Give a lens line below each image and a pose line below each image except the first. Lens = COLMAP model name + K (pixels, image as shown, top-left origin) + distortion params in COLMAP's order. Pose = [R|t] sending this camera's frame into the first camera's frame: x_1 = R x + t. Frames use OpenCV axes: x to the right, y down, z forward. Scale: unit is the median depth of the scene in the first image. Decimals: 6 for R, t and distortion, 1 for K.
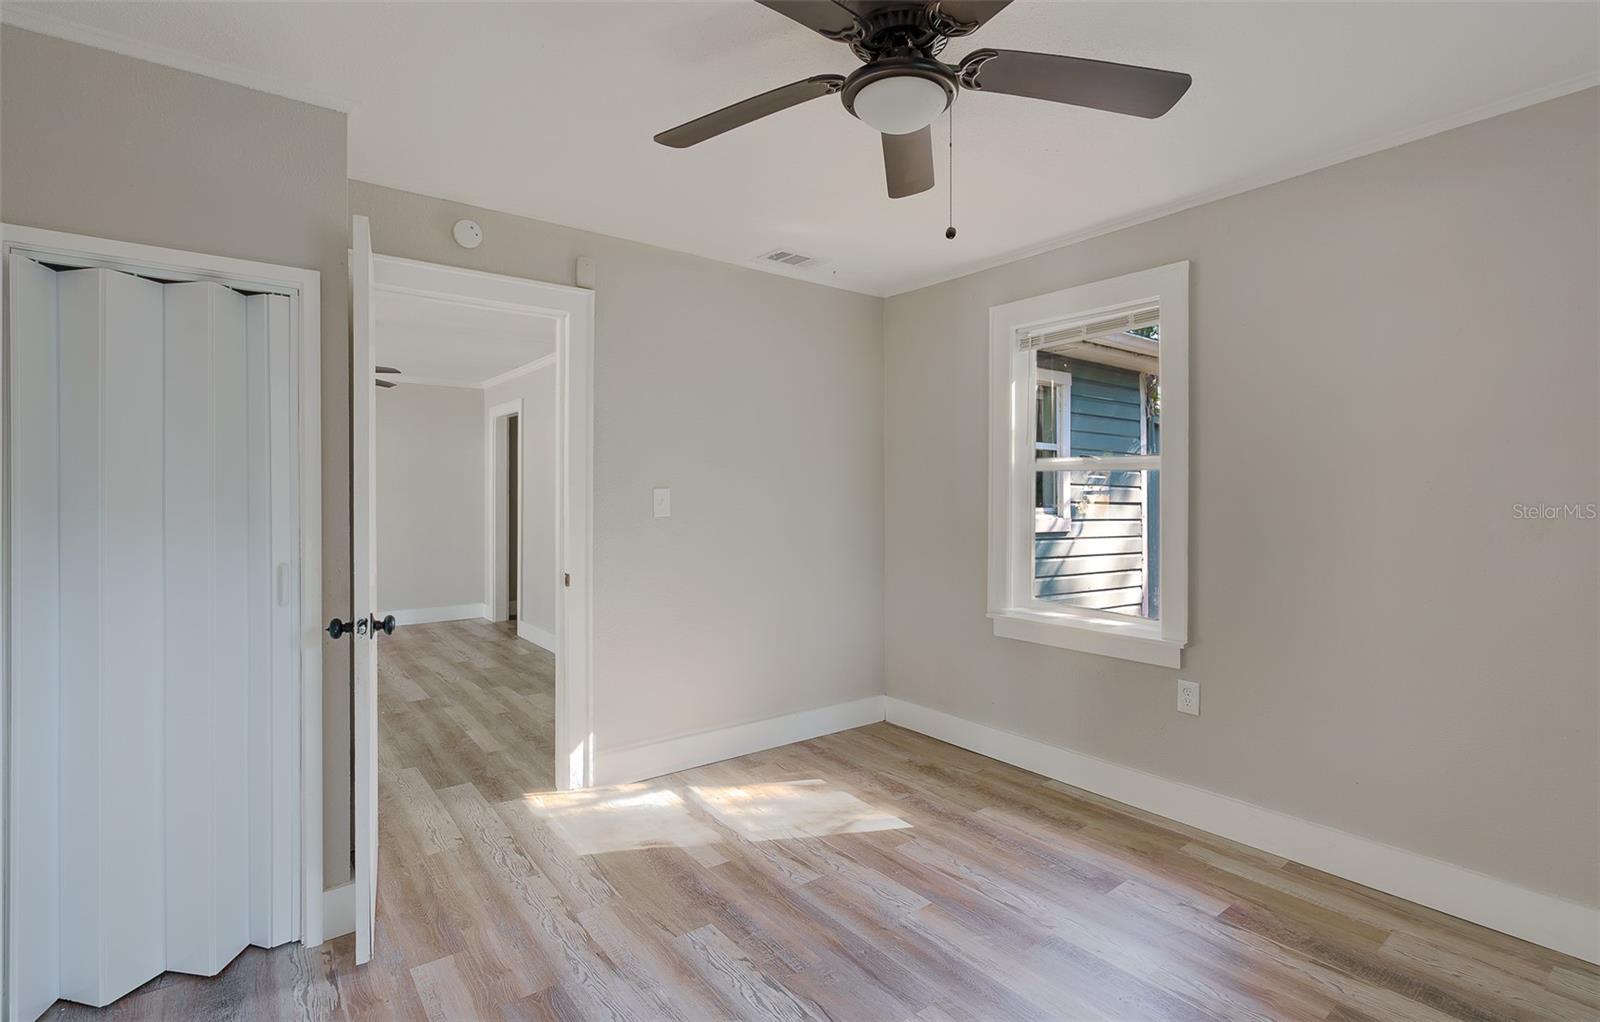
lens RADIAL K [[738.4, 0, 801.3], [0, 738.4, 506.7], [0, 0, 1]] dist [0.002152, 0.000624]
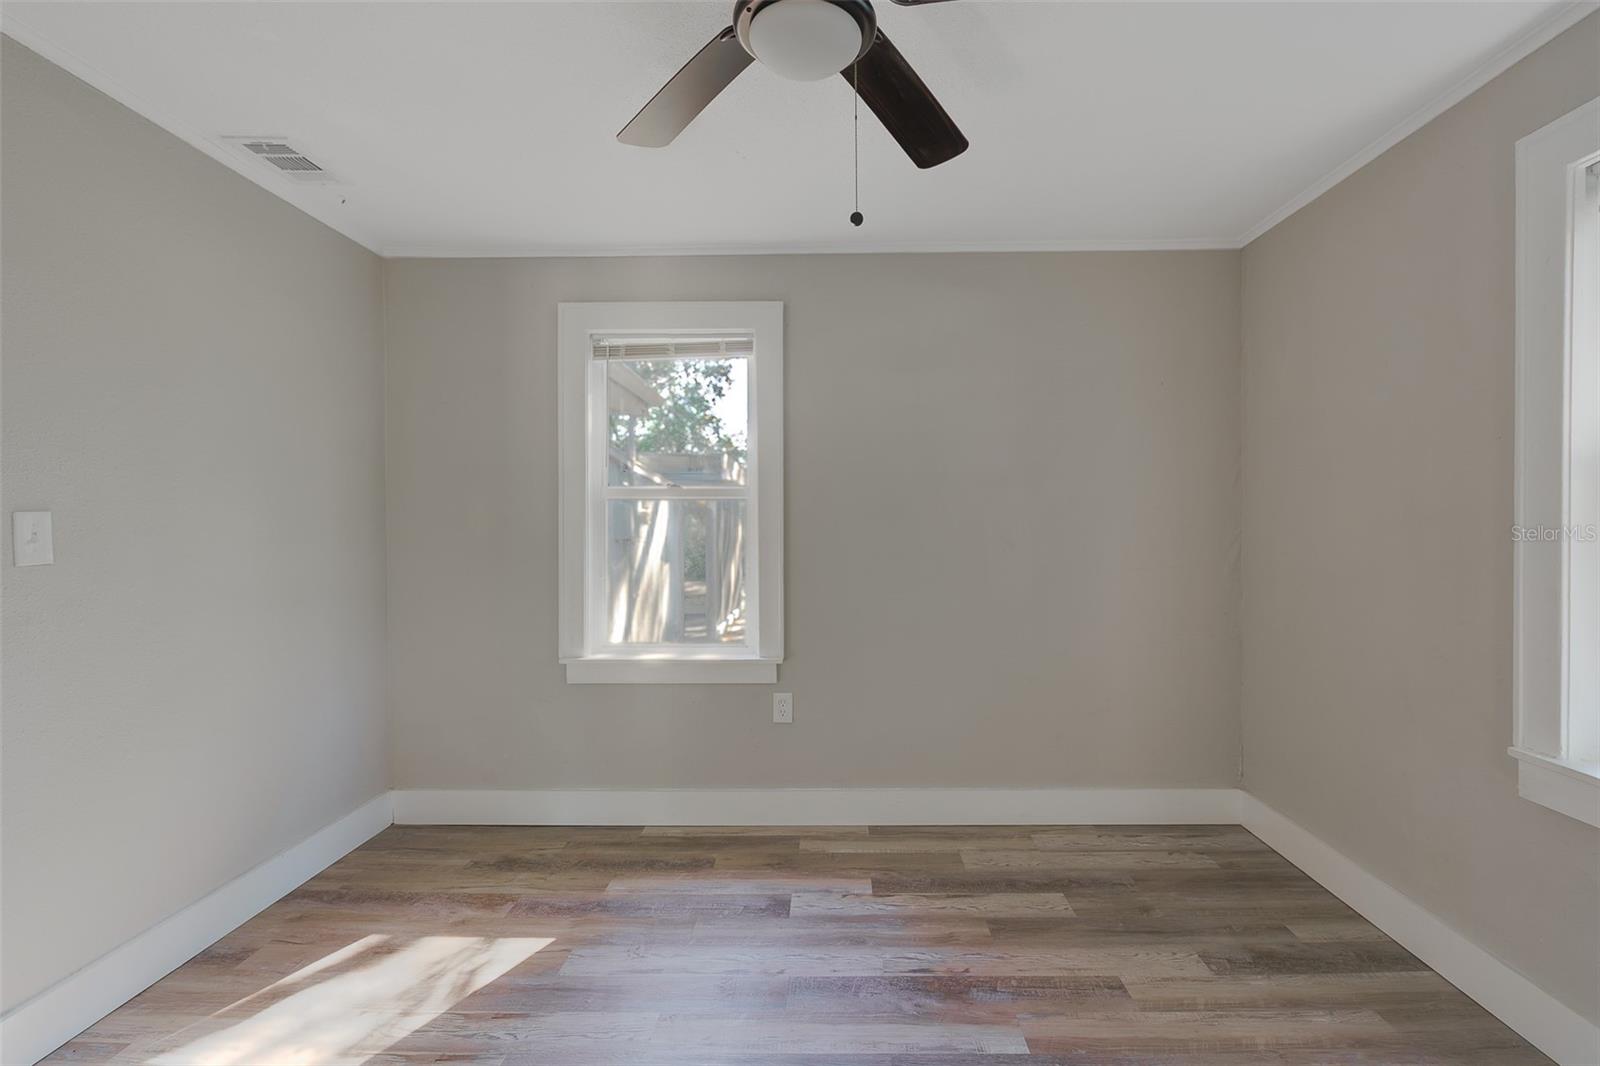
lens RADIAL K [[751.1, 0, 798.1], [0, 751.1, 537.4], [0, 0, 1]] dist [-0.005198, 0.000452]
pose [[0.624606, -0.020754, 0.780664, -0.302734], [0.016885, 0.999772, 0.013069, -0.004987], [-0.780757, 0.005019, 0.624814, 0.284907]]
